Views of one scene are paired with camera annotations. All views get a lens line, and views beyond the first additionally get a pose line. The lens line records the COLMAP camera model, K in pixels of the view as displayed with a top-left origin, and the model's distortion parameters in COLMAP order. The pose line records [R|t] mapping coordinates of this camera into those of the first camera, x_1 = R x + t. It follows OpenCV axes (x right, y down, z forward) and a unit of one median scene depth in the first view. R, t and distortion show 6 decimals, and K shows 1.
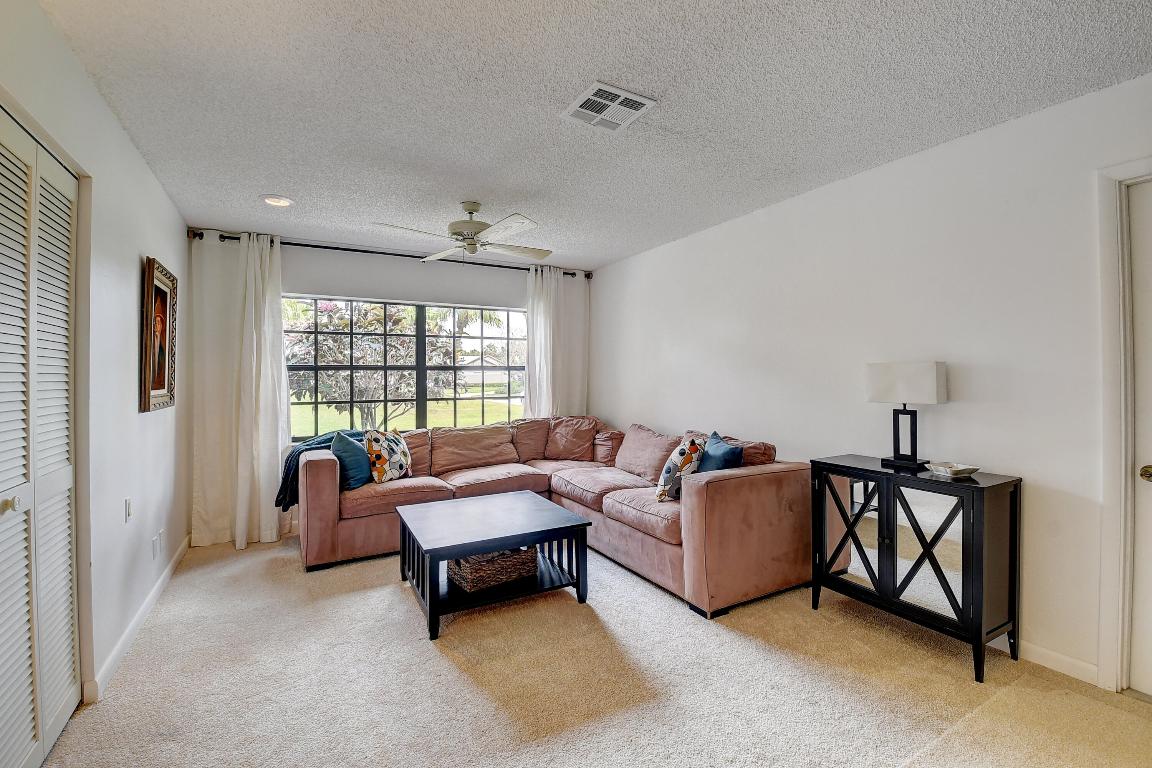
lens RADIAL K [[510.0, 0, 569.2], [0, 510.0, 370.9], [0, 0, 1]] dist [0.006556, -0.018646]
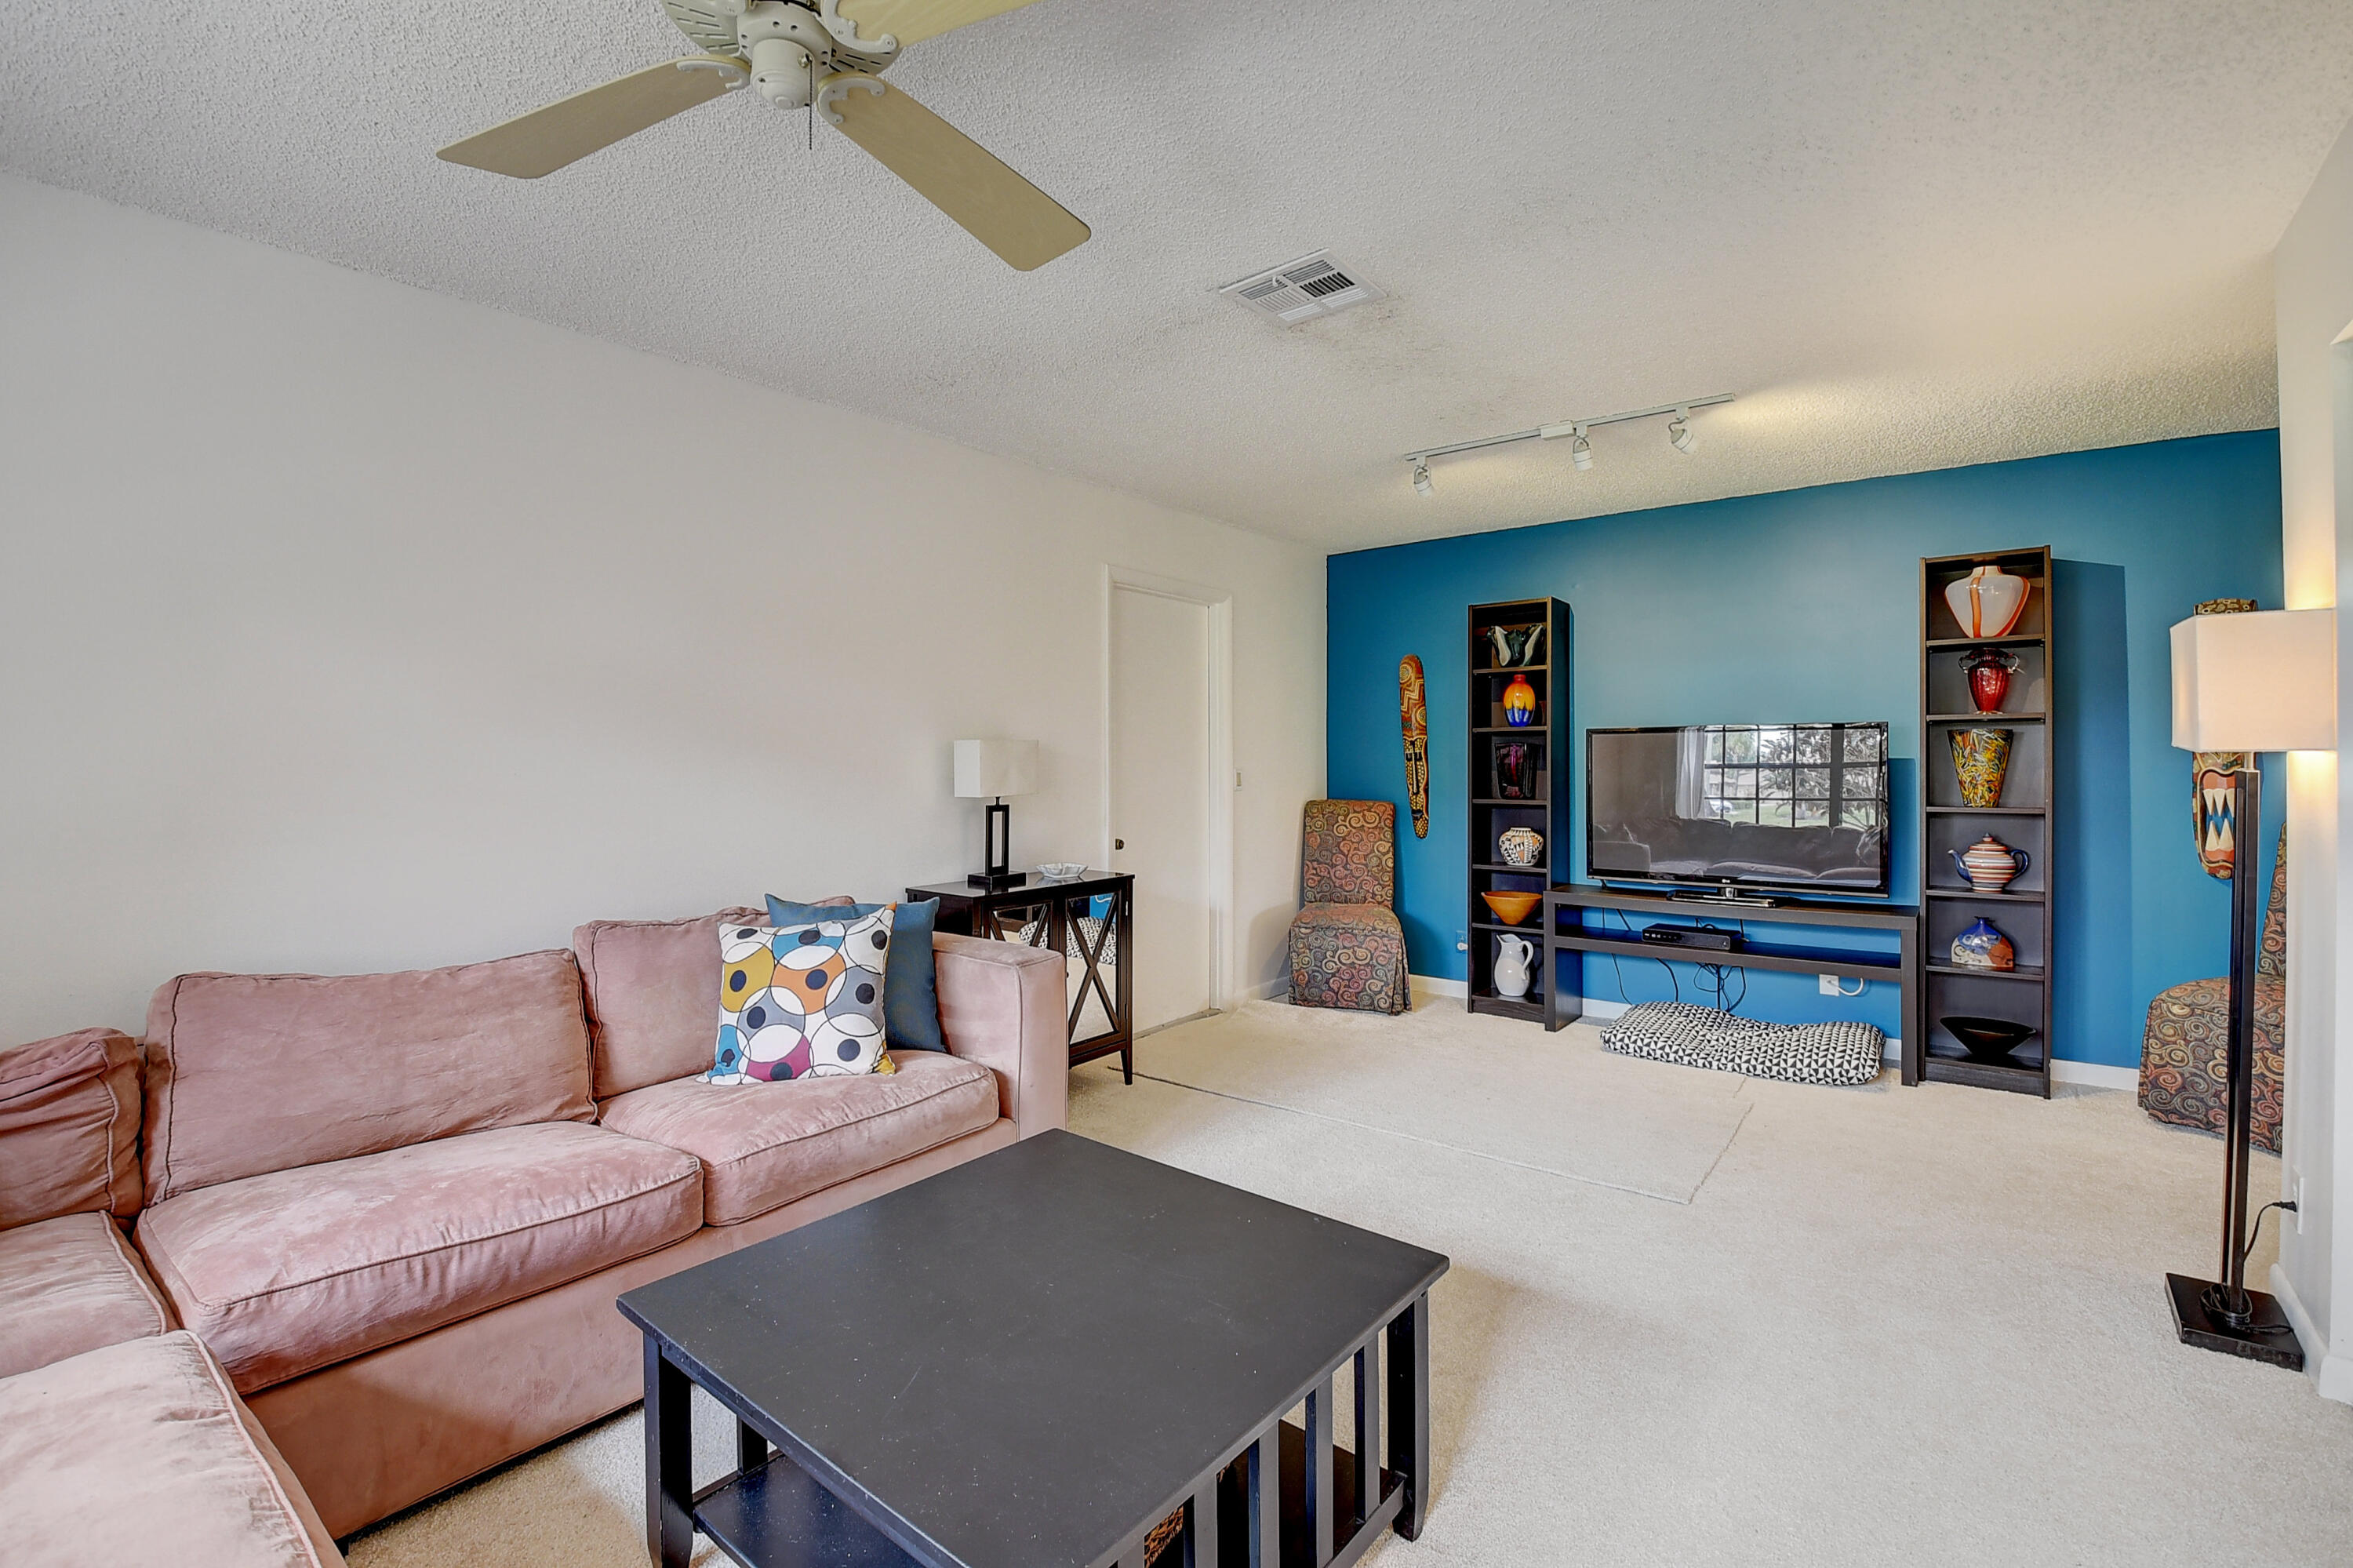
lens RADIAL K [[1041.8, 0, 1174.1], [0, 1041.8, 768.8], [0, 0, 1]] dist [0.006556, -0.018646]
pose [[-0.393560, 0.000925, 0.919298, -0.763614], [0.005565, 0.999984, 0.001376, 0.023572], [-0.919282, 0.005657, -0.393559, 1.289541]]
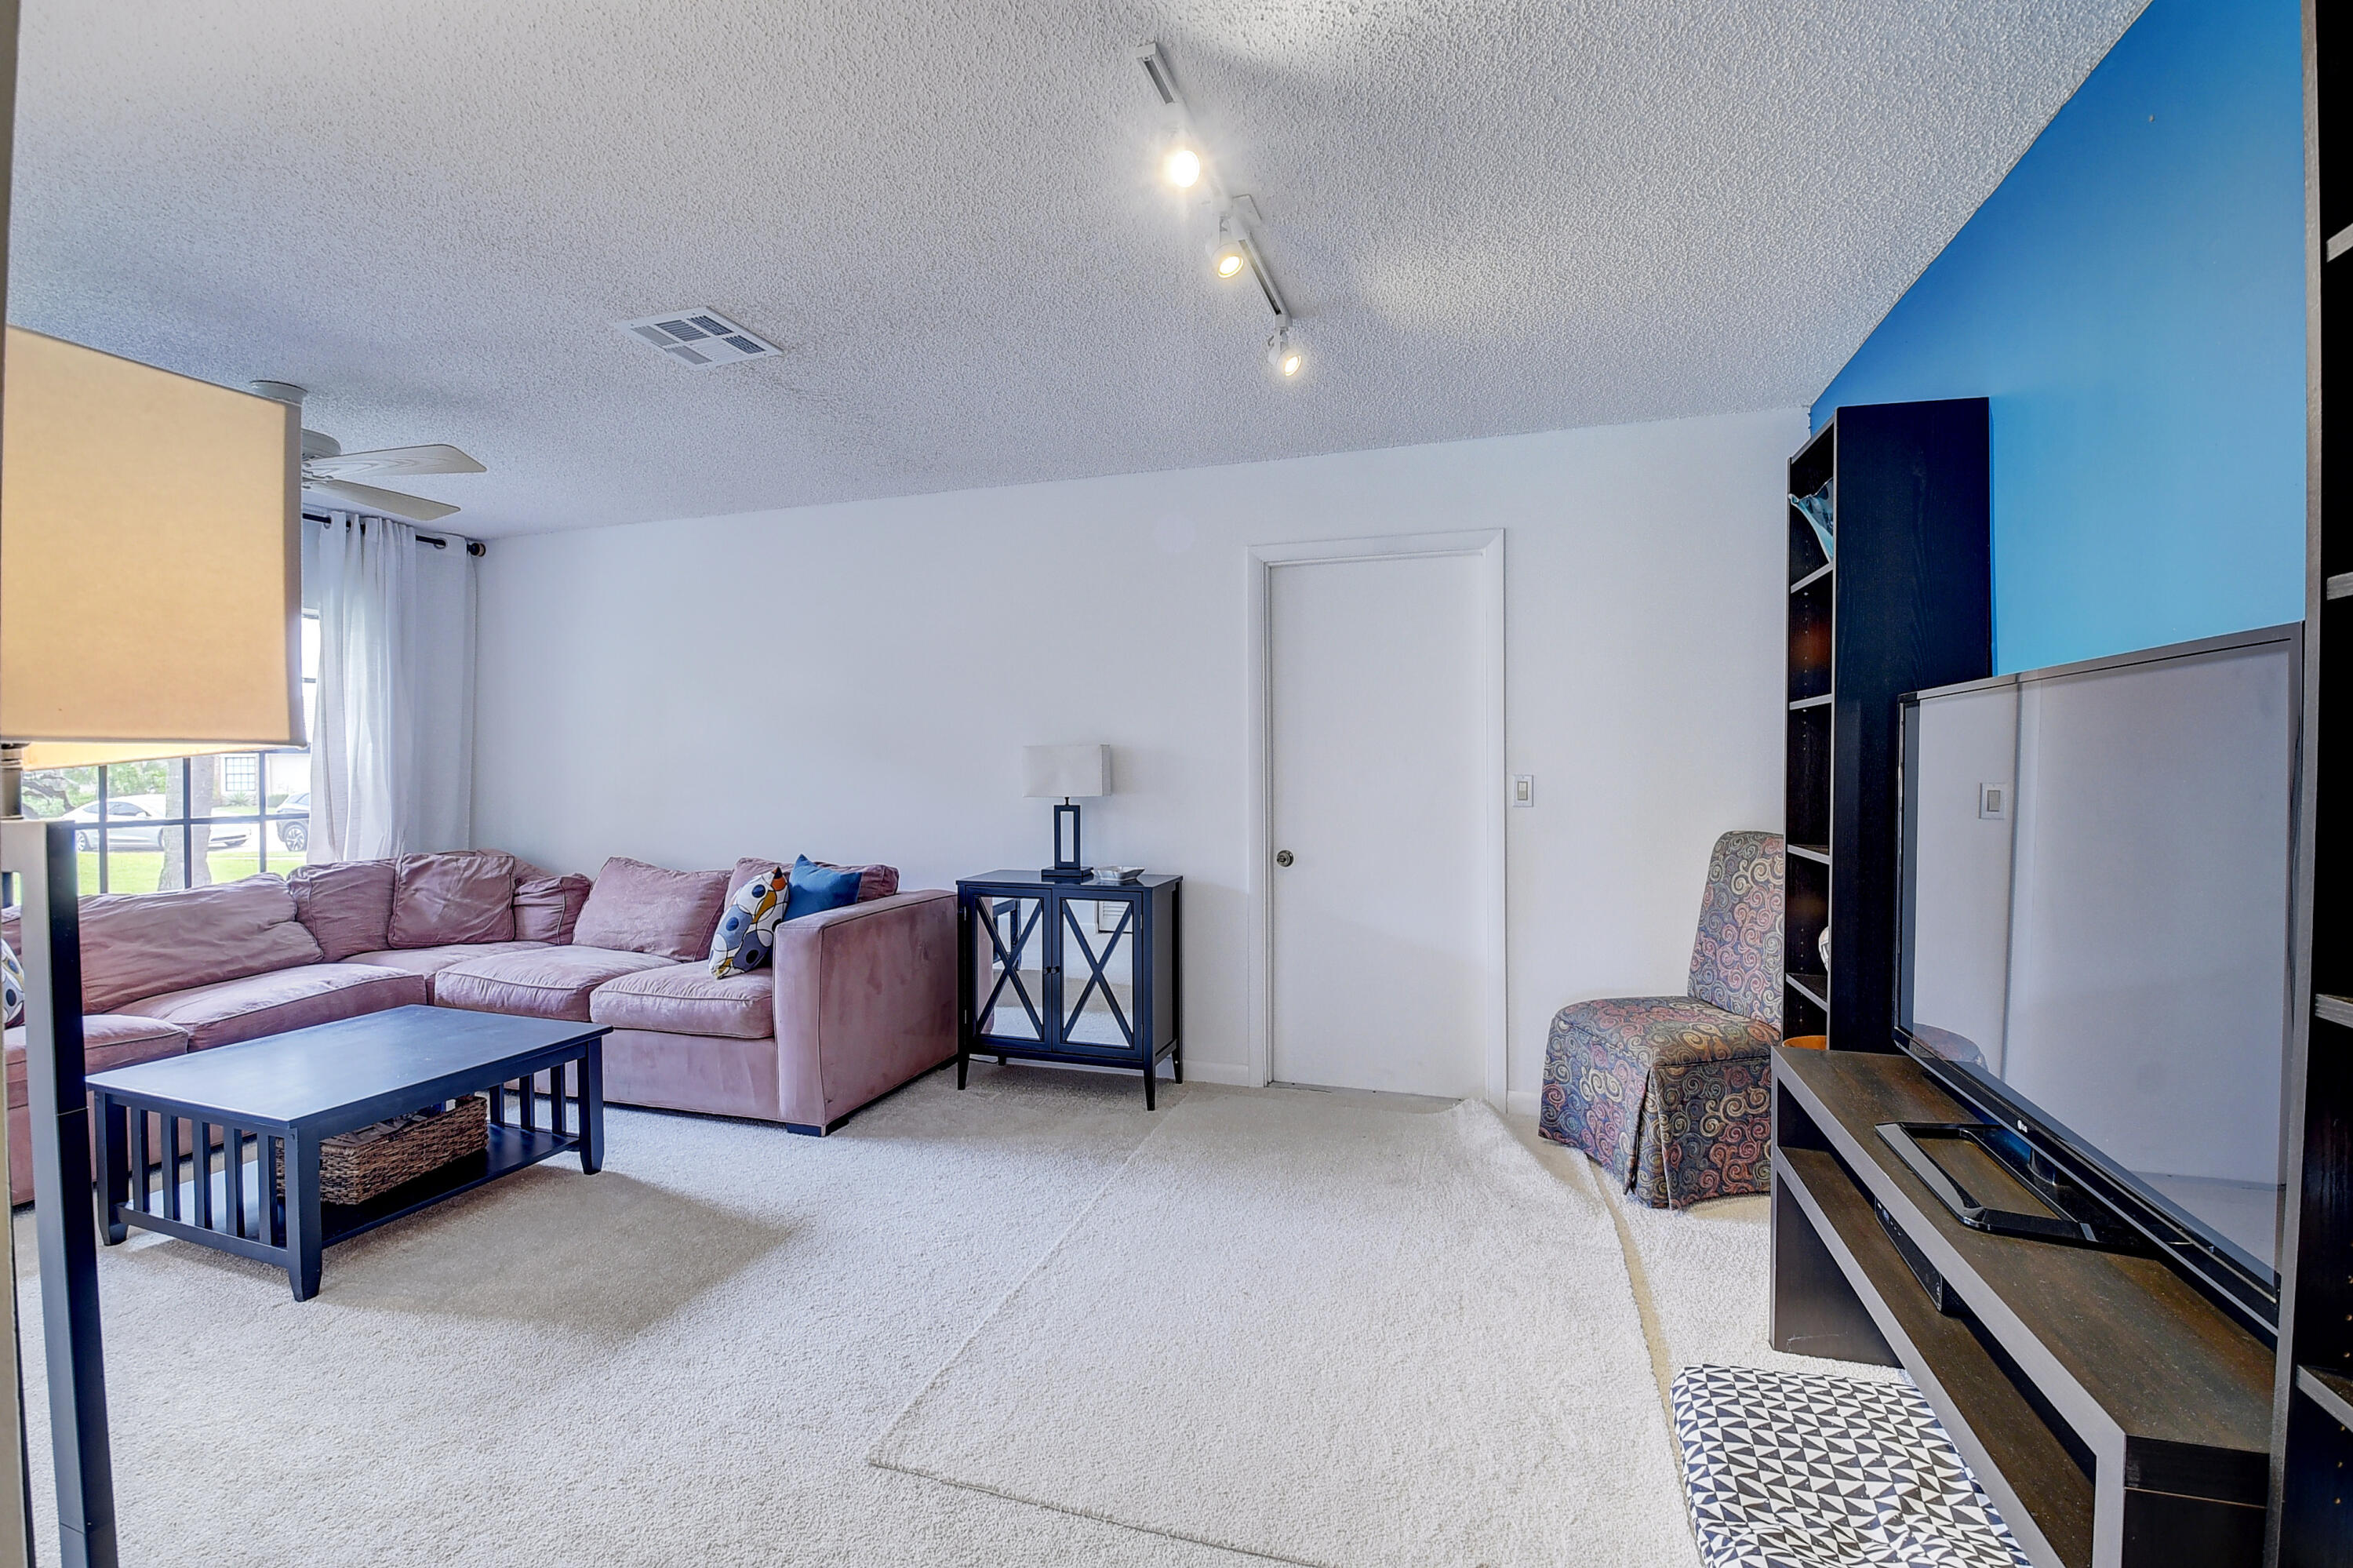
lens RADIAL K [[1041.8, 0, 1176.7], [0, 1041.8, 758.3], [0, 0, 1]] dist [0.006556, -0.018646]
pose [[0.728655, -0.001516, 0.684879, -0.301274], [-0.001042, 0.999994, 0.003323, -0.000891], [-0.684880, -0.003135, 0.728649, -0.269117]]
